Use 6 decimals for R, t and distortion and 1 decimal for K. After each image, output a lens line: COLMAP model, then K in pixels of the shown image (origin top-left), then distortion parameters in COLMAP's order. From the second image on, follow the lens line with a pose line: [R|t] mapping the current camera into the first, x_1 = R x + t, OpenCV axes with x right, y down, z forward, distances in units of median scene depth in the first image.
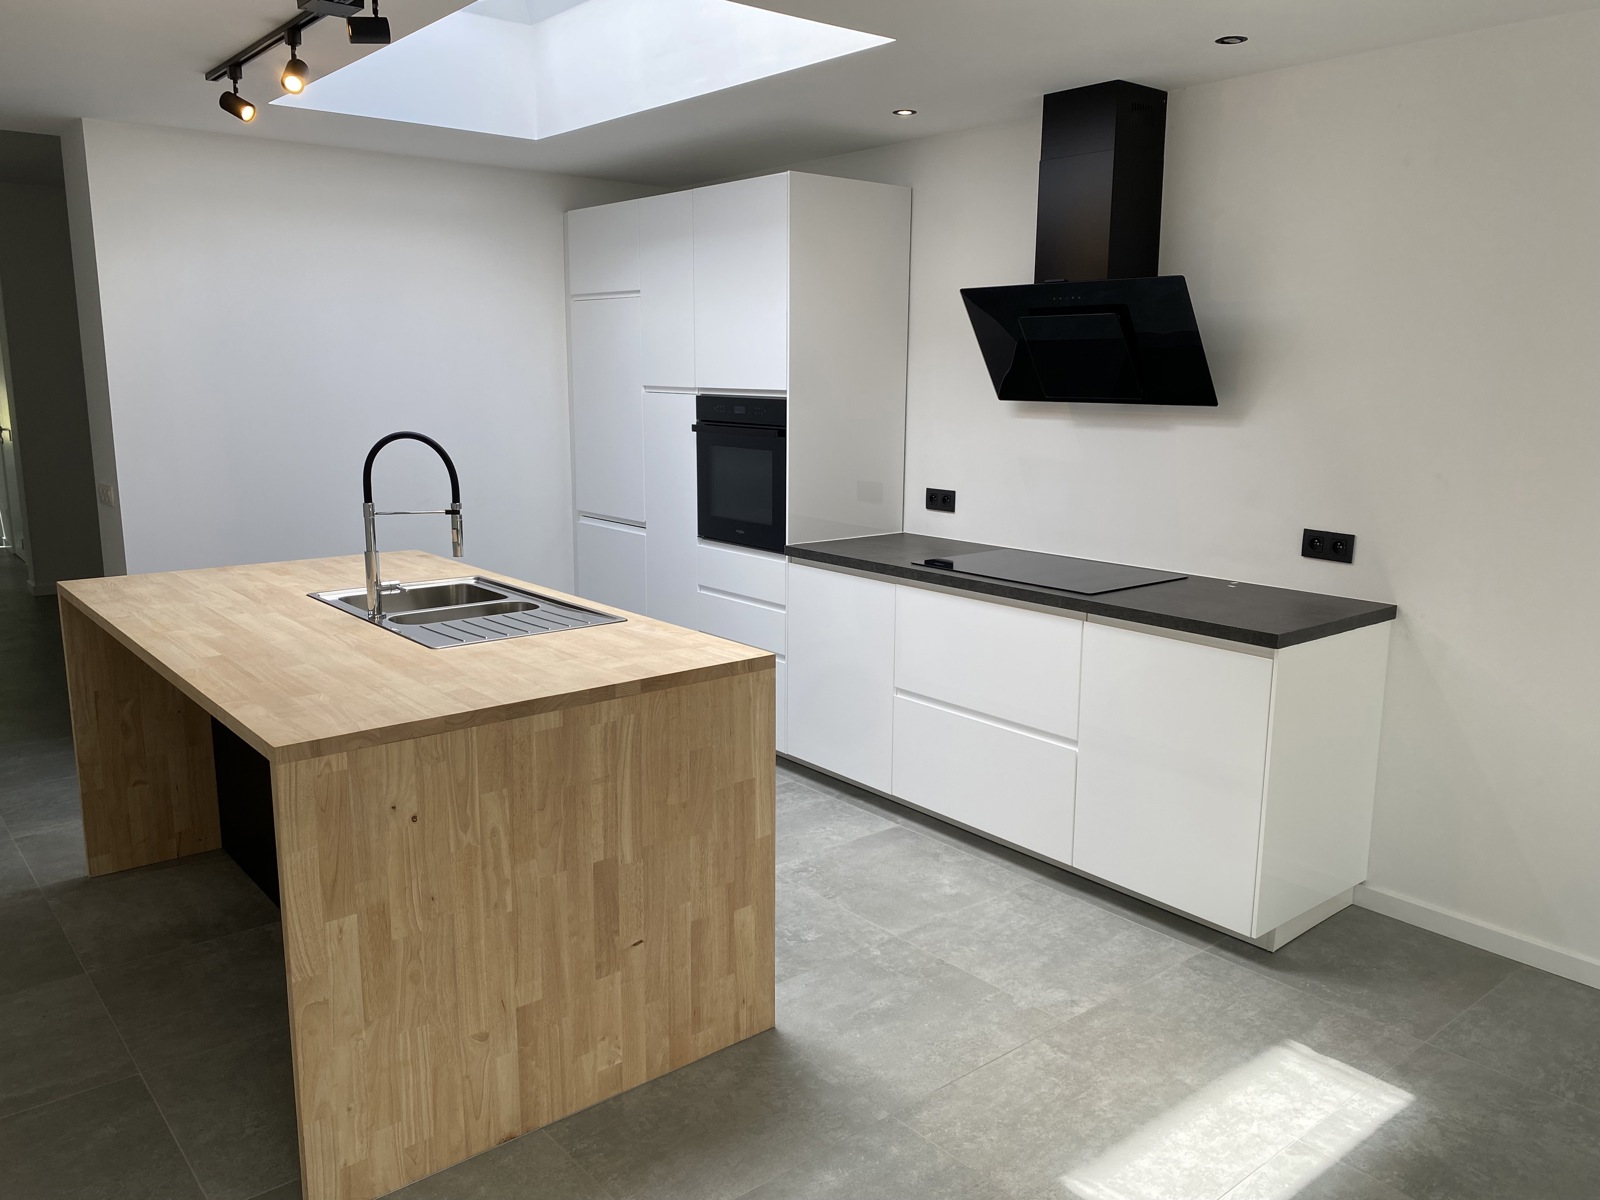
lens RADIAL K [[1221.4, 0, 806.5], [0, 1221.4, 605.9], [0, 0, 1]] dist [0.086558, -0.146433]
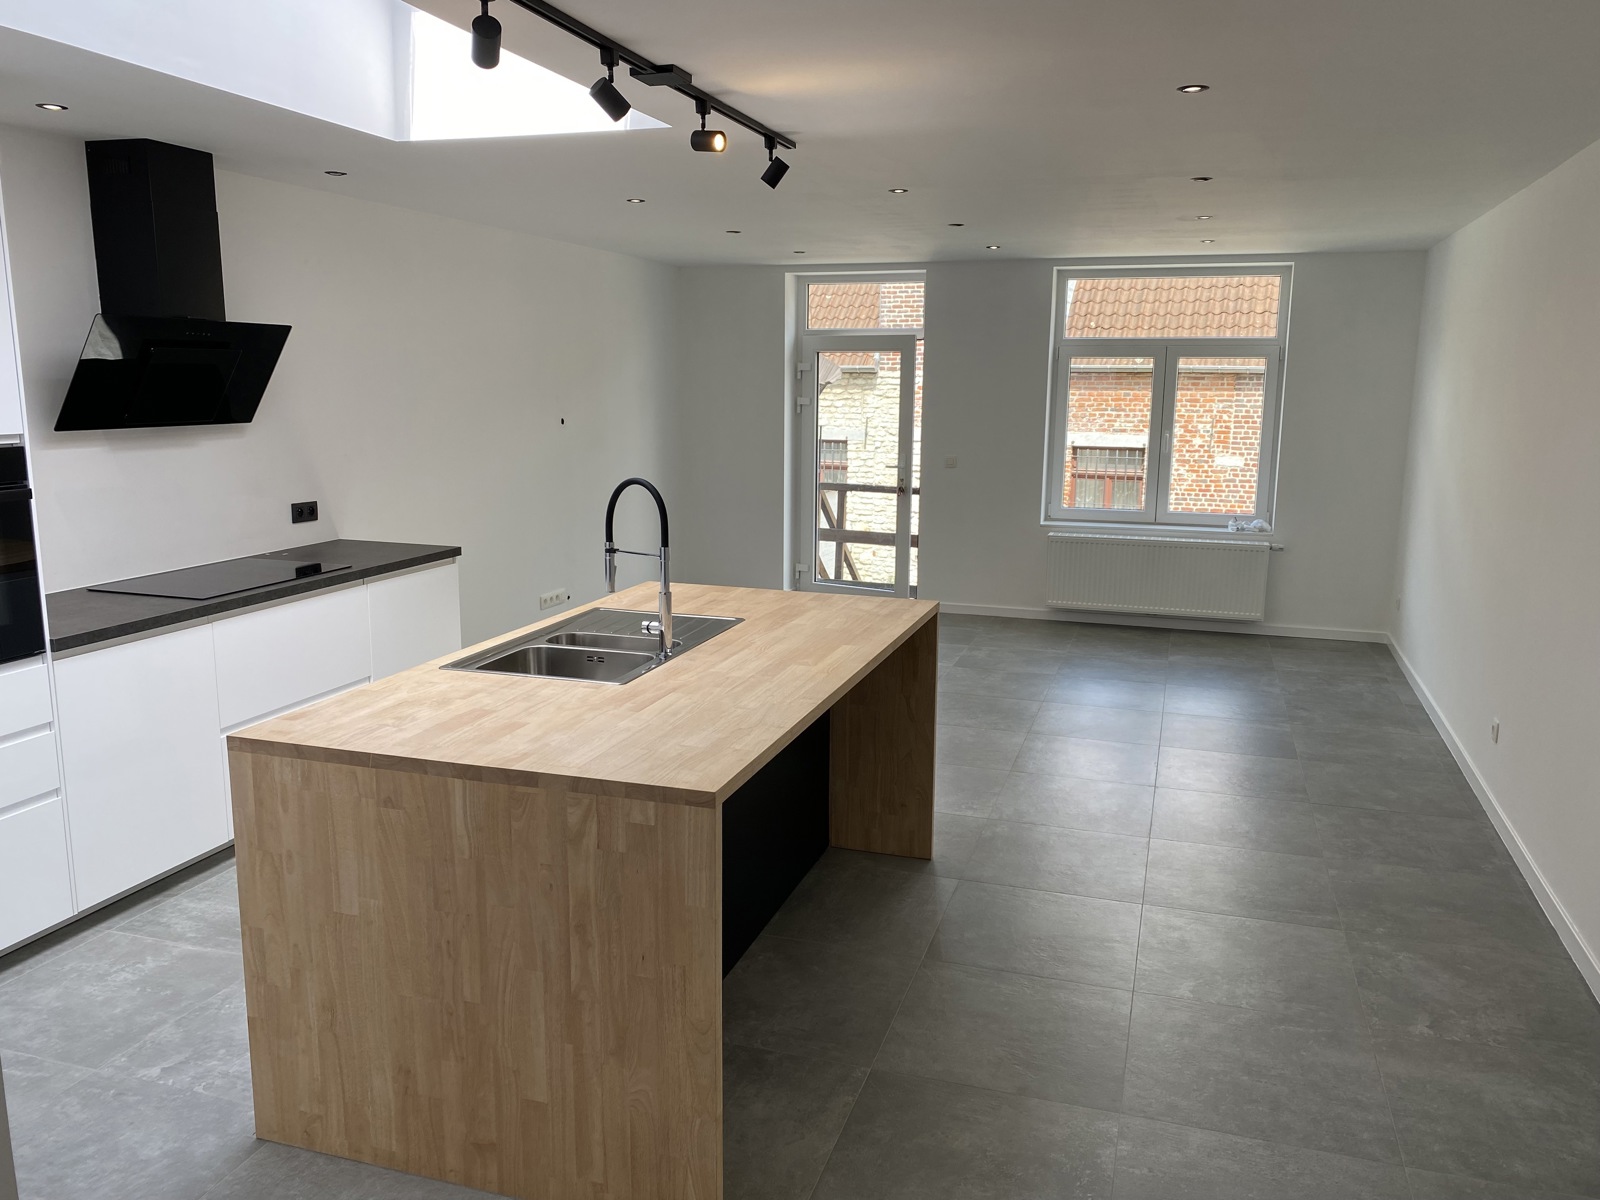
lens RADIAL K [[1206.7, 0, 803.1], [0, 1206.7, 591.5], [0, 0, 1]] dist [0.112448, -0.243893]
pose [[-0.539960, -0.157268, 0.826868, -0.927492], [0.148252, 0.949260, 0.277358, -0.228072], [-0.828532, 0.272347, -0.489247, 1.034221]]
